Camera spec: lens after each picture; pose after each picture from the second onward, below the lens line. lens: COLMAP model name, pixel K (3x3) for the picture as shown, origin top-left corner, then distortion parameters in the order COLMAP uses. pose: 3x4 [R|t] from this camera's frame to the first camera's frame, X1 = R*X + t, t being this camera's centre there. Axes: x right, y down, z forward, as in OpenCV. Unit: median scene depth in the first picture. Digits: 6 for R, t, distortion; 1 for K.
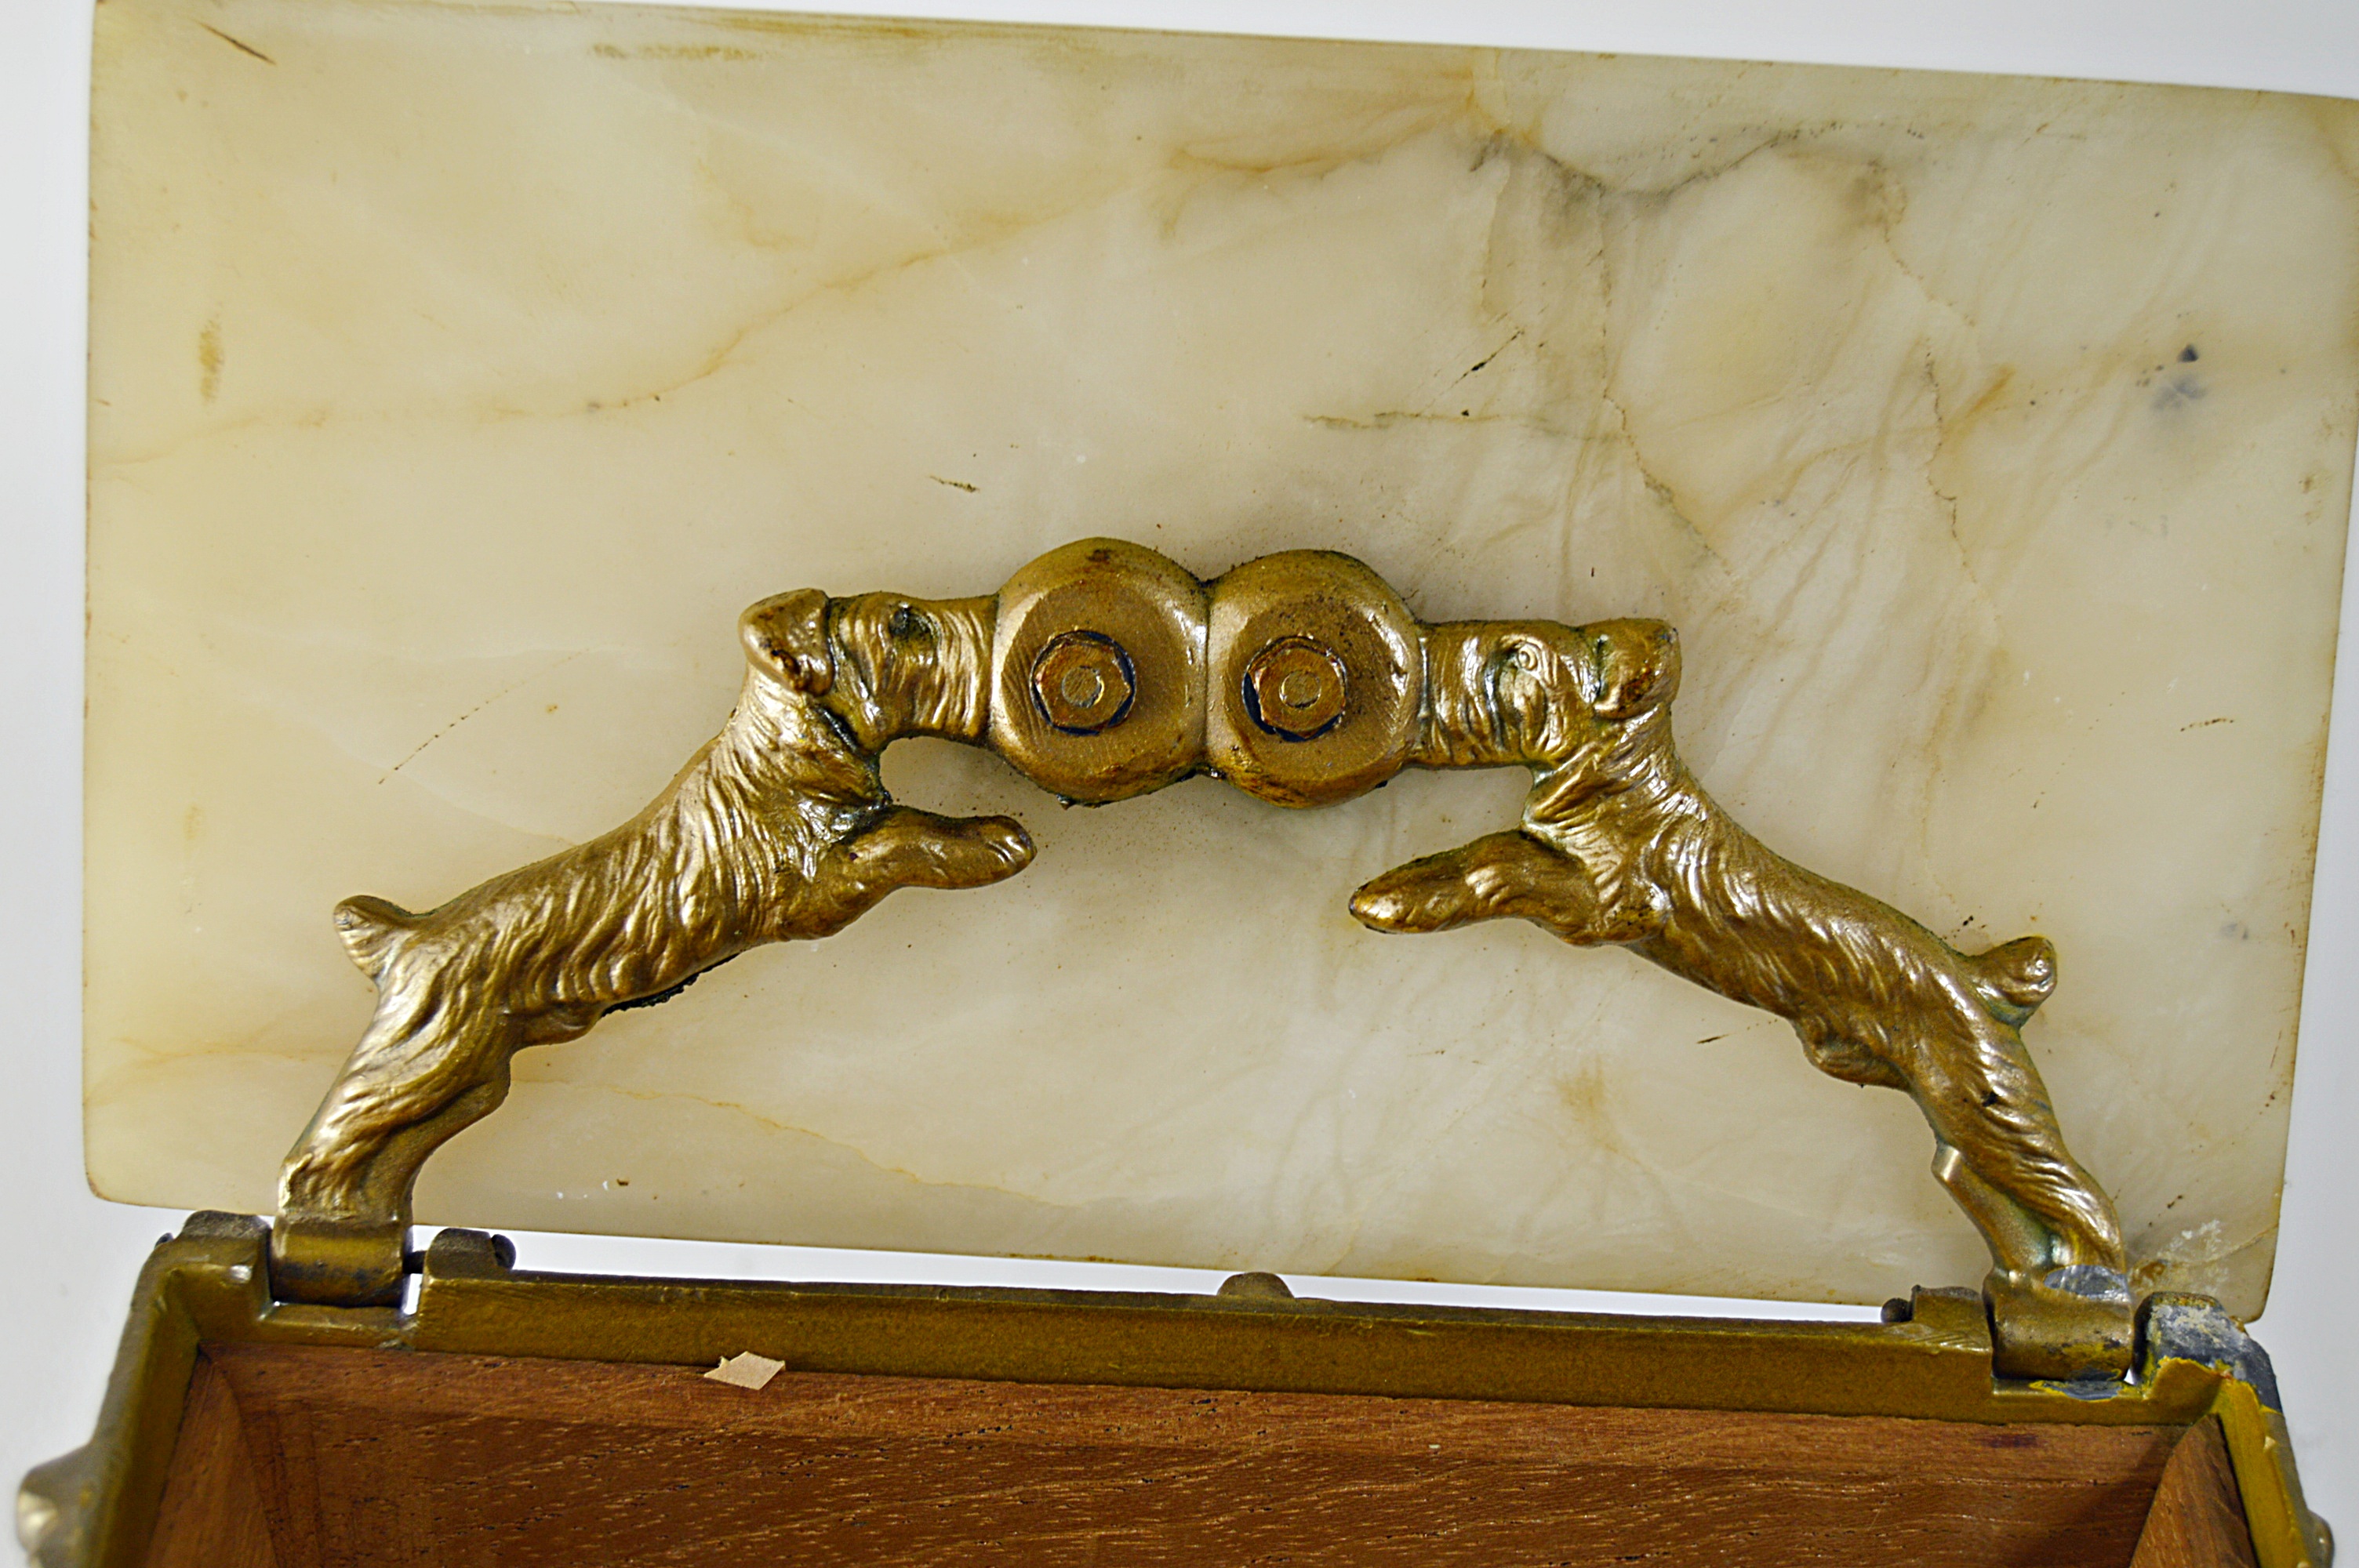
lens RADIAL K [[3958.7, 0, 1159.4], [0, 3958.7, 782.4], [0, 0, 1]] dist [-0.020787, 0.000000]
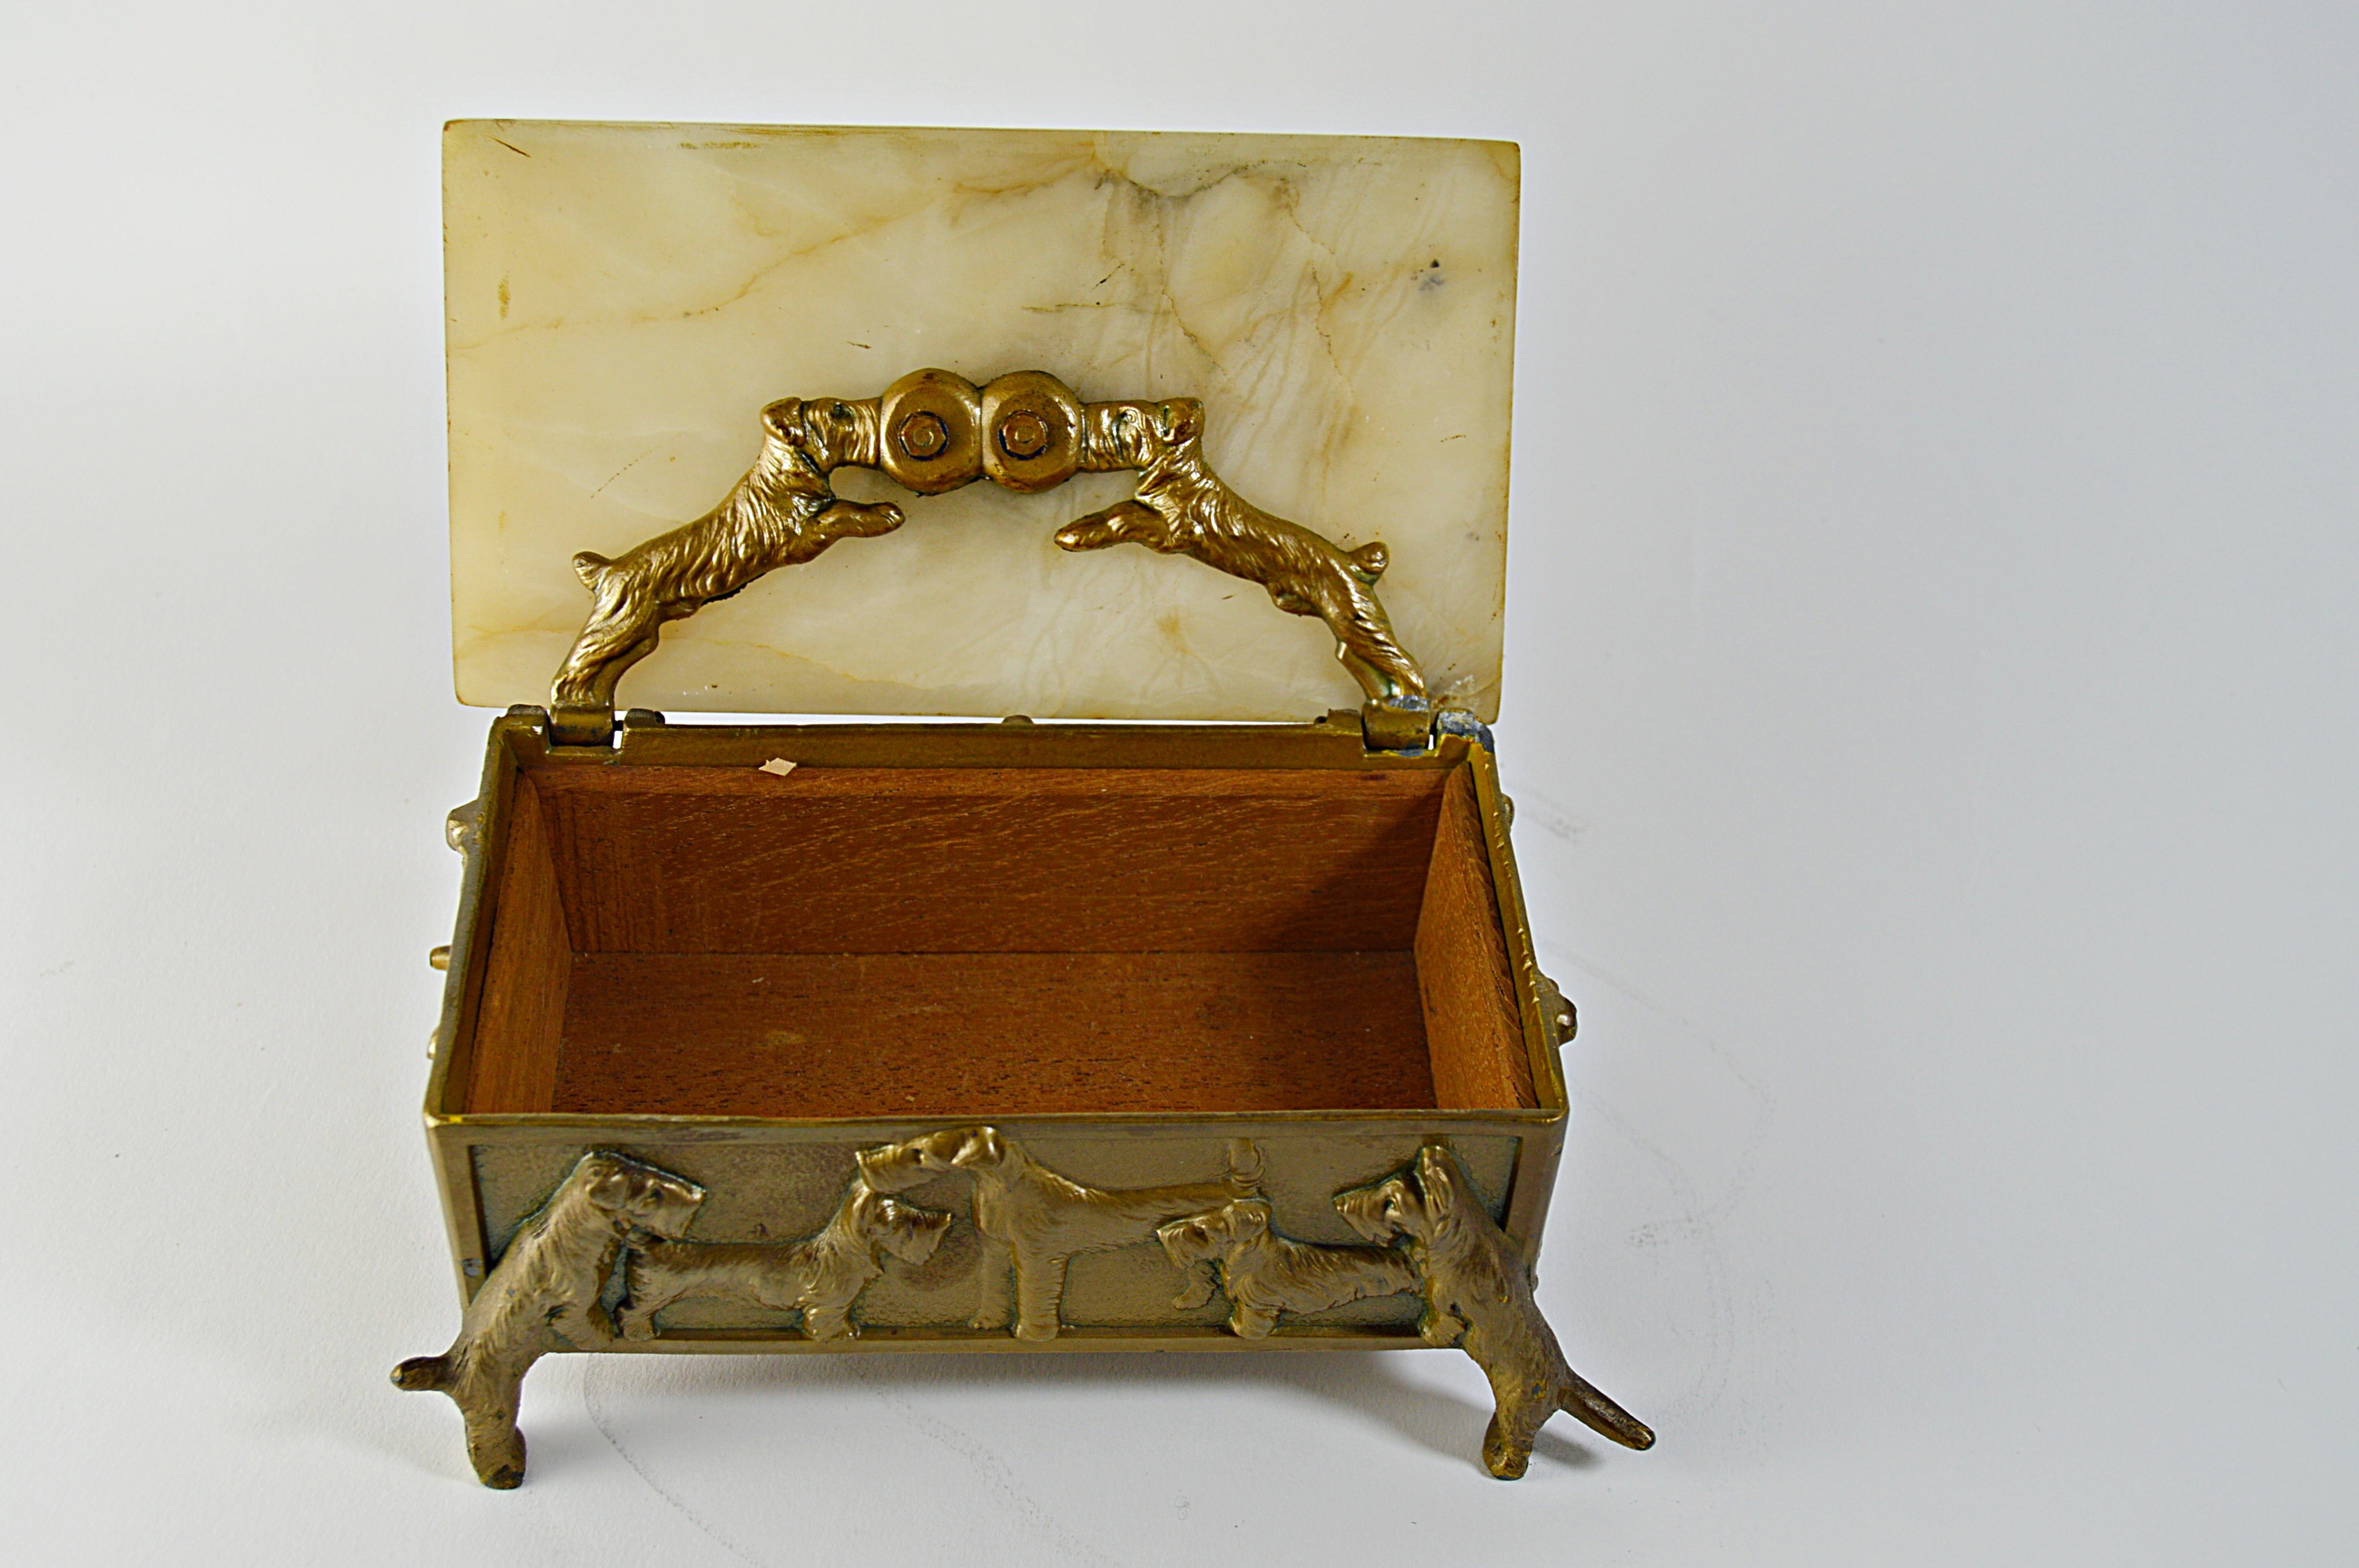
lens RADIAL K [[3410.4, 0, 1181.6], [0, 3410.4, 793.4], [0, 0, 1]] dist [-0.000241, 0.000000]
pose [[0.998209, -0.040687, 0.043867, 0.030672], [0.039618, 0.998903, 0.024965, 0.125464], [-0.044835, -0.023183, 0.998725, -0.837638]]
